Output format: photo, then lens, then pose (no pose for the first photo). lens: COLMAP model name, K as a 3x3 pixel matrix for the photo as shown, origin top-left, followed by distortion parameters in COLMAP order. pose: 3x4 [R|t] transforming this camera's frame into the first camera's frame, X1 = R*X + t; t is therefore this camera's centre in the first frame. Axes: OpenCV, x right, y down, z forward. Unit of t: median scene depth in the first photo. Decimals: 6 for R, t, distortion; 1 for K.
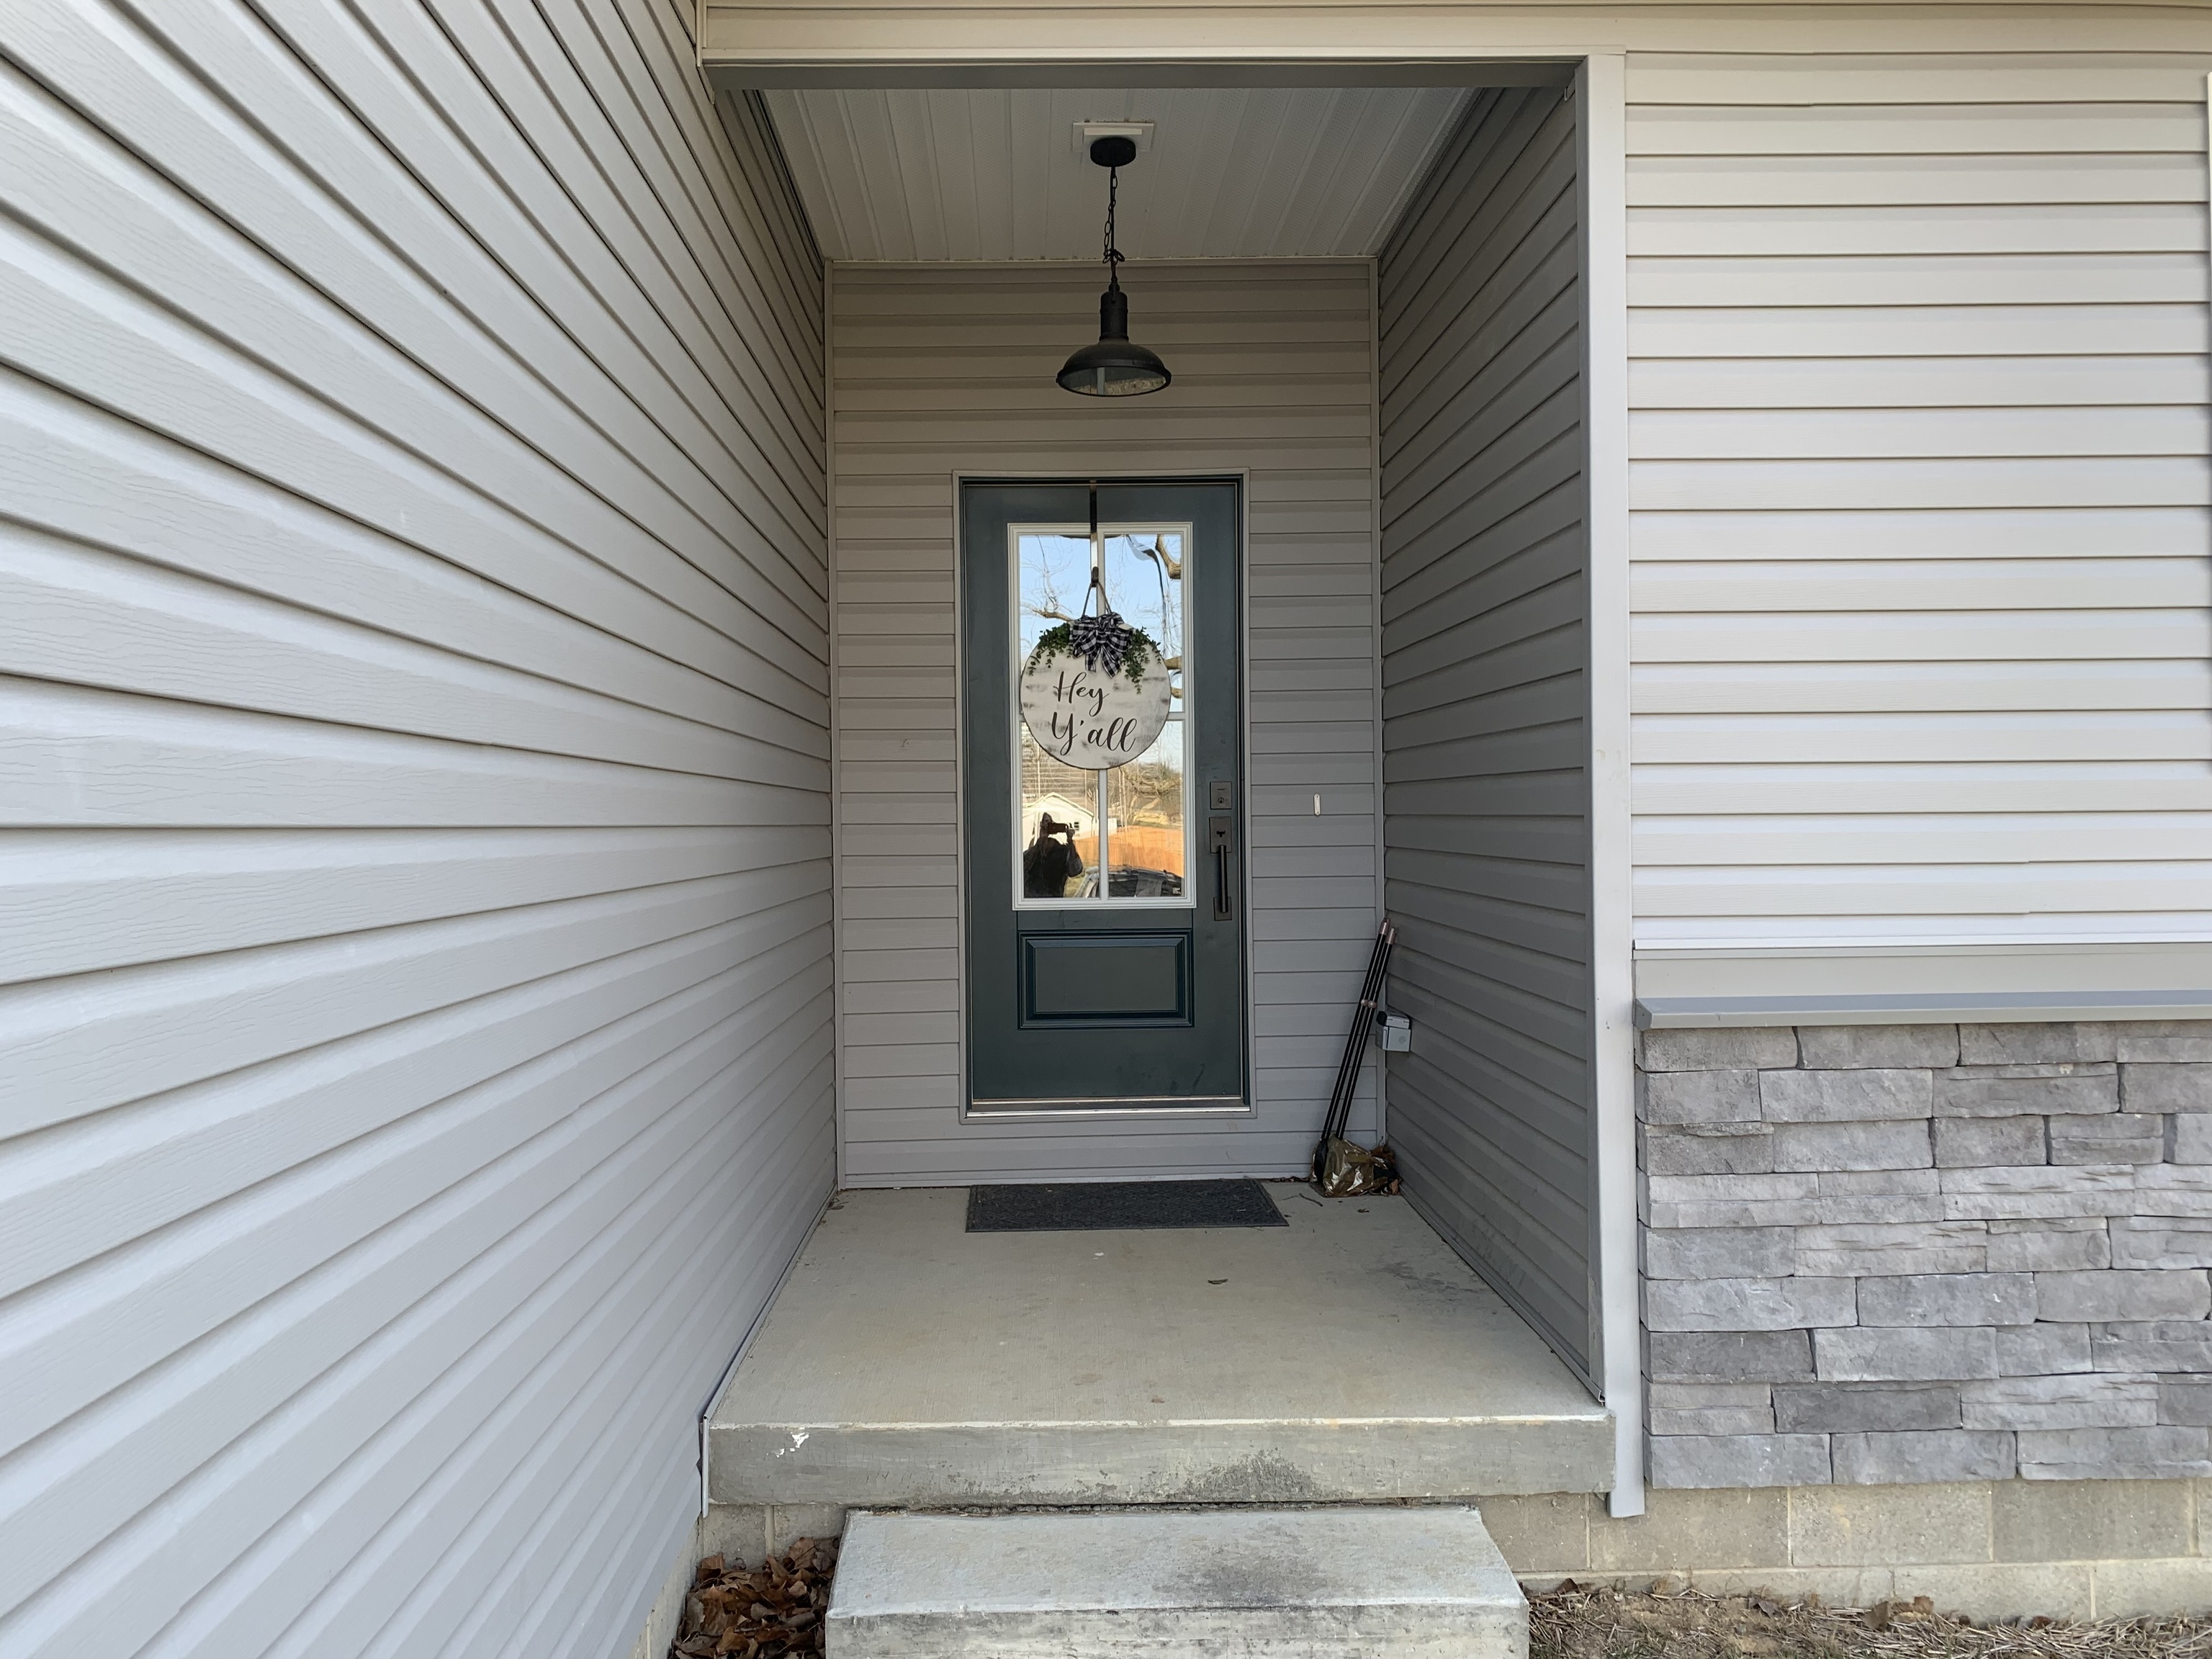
lens RADIAL K [[1694.5, 0, 1106.0], [0, 1694.5, 829.5], [0, 0, 1]] dist [-0.002890, -0.000900]
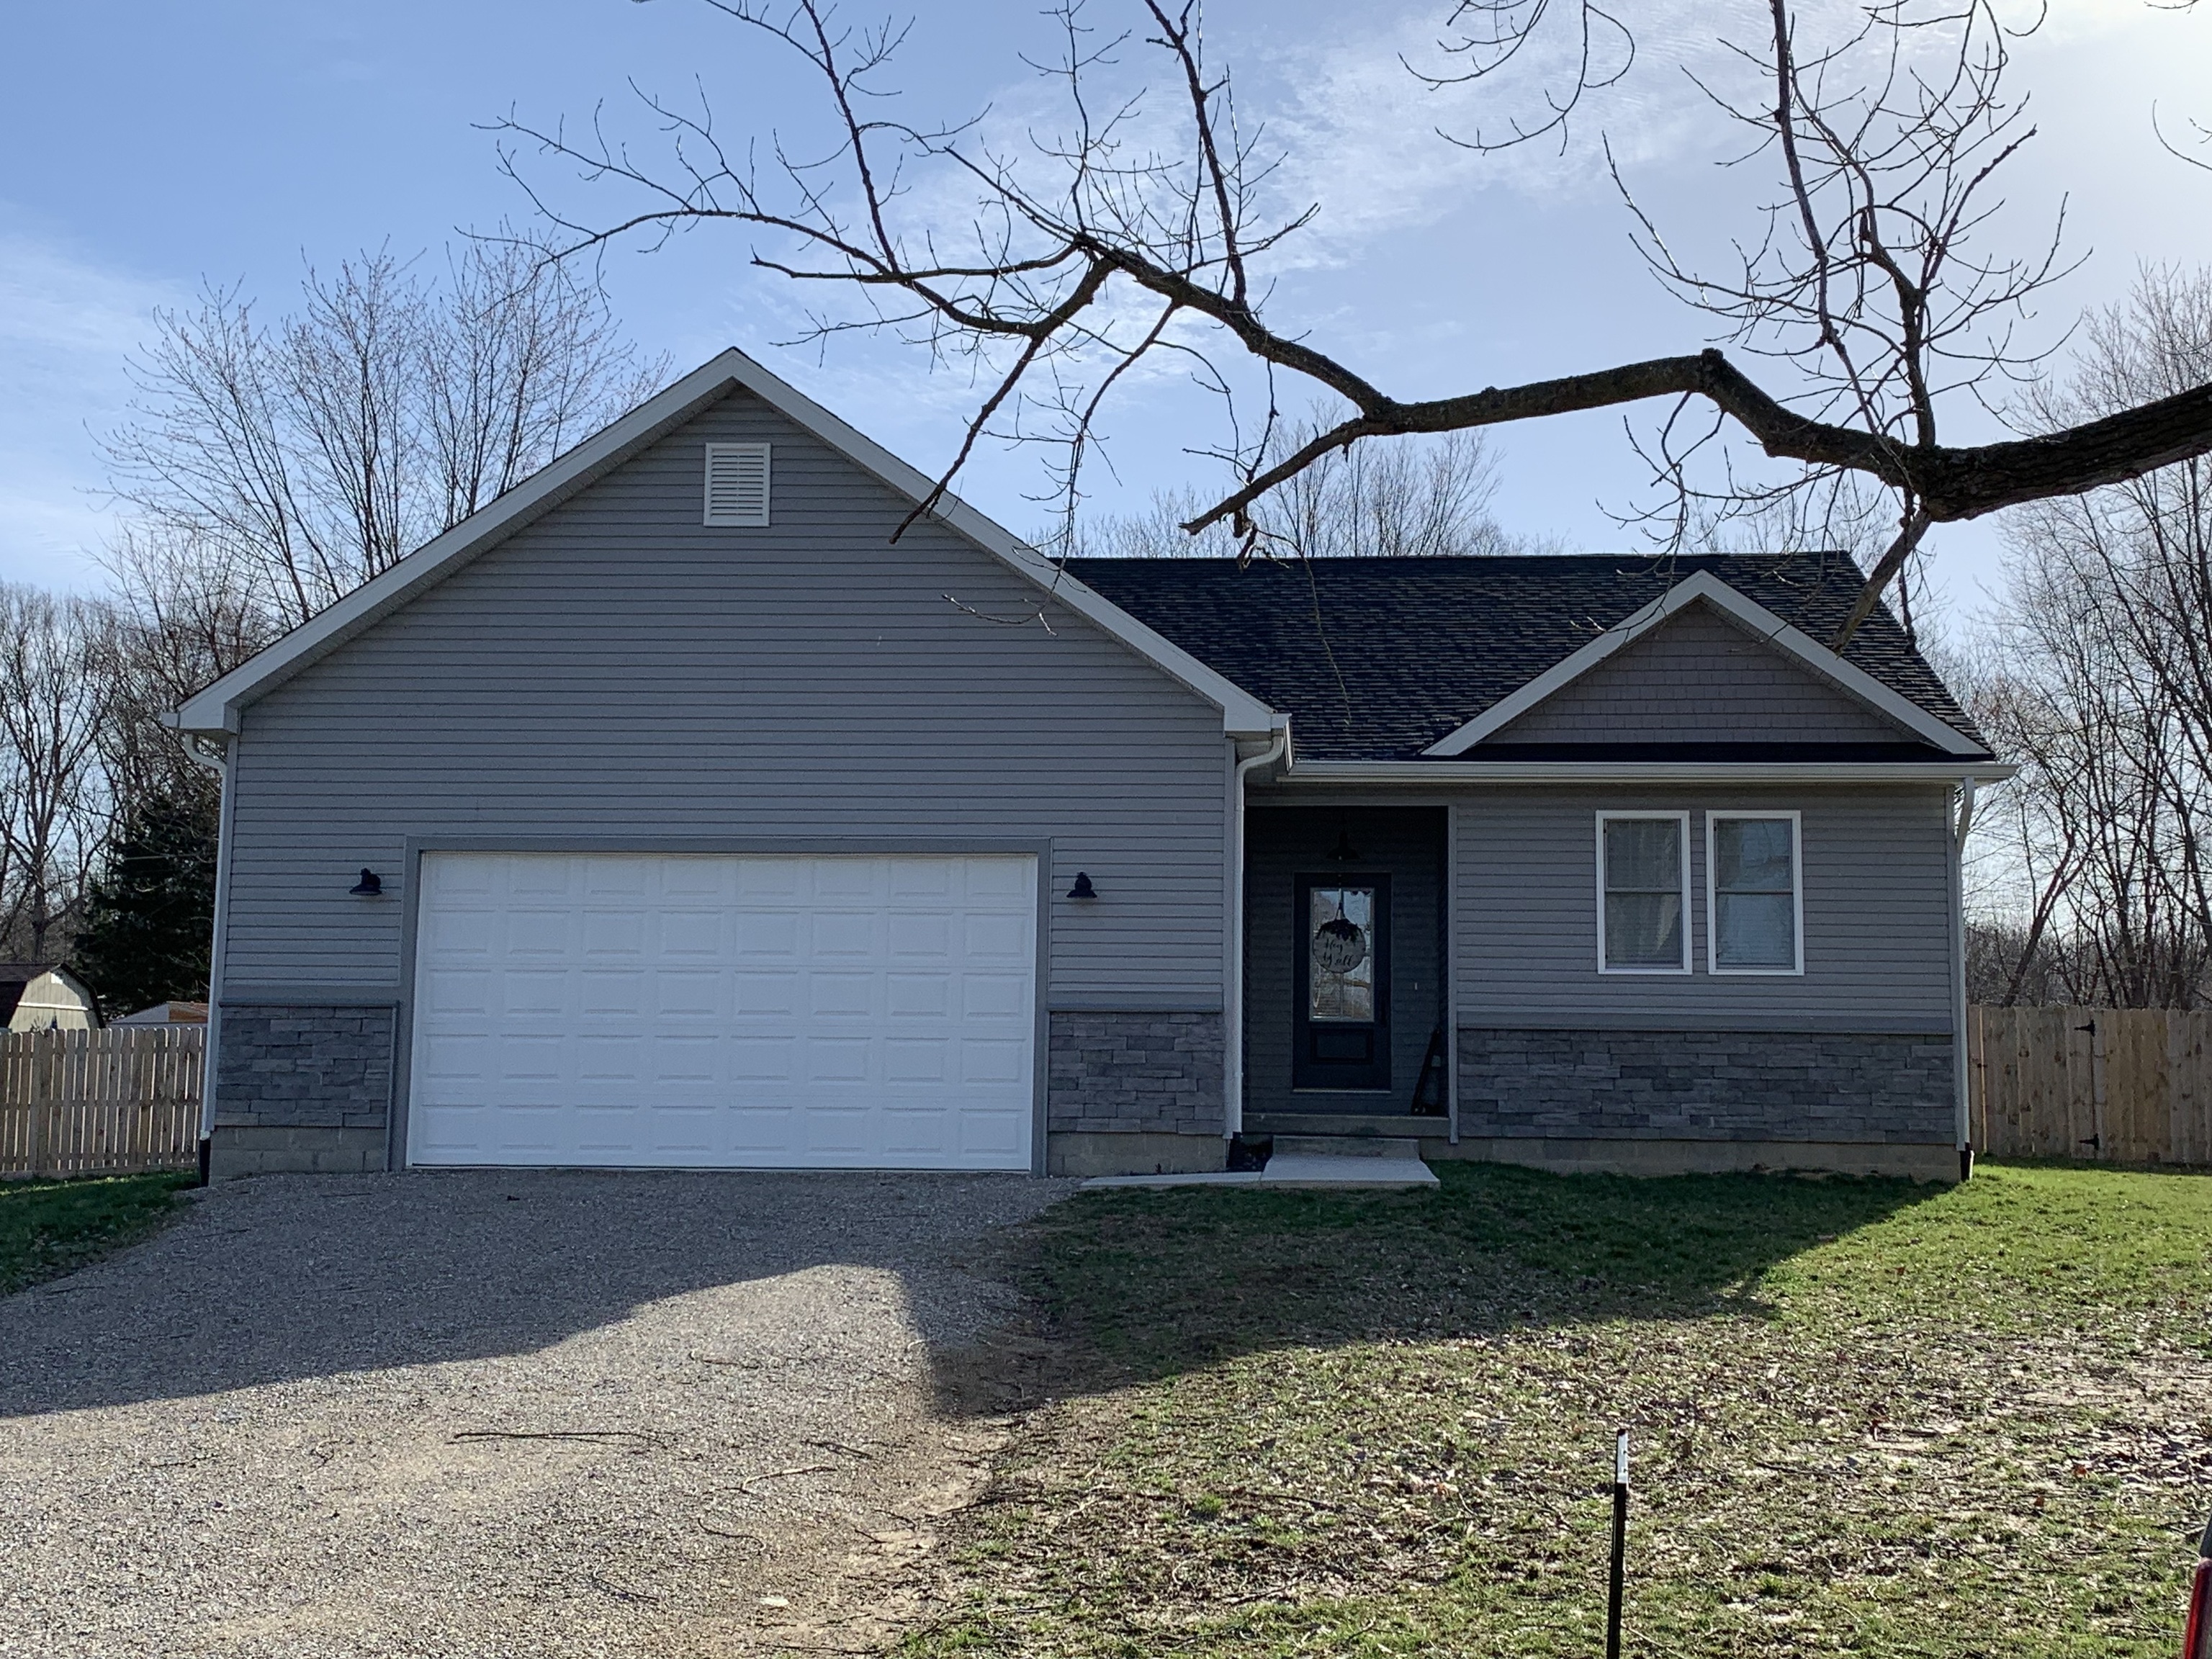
lens RADIAL K [[2697.5, 0, 1106.0], [0, 2697.5, 829.5], [0, 0, 1]] dist [0.001997, 0.002560]
pose [[0.992893, 0.012256, -0.118380, 0.230824], [-0.025025, 0.993946, -0.106986, 0.366855], [0.116352, 0.109188, 0.987188, -5.928352]]
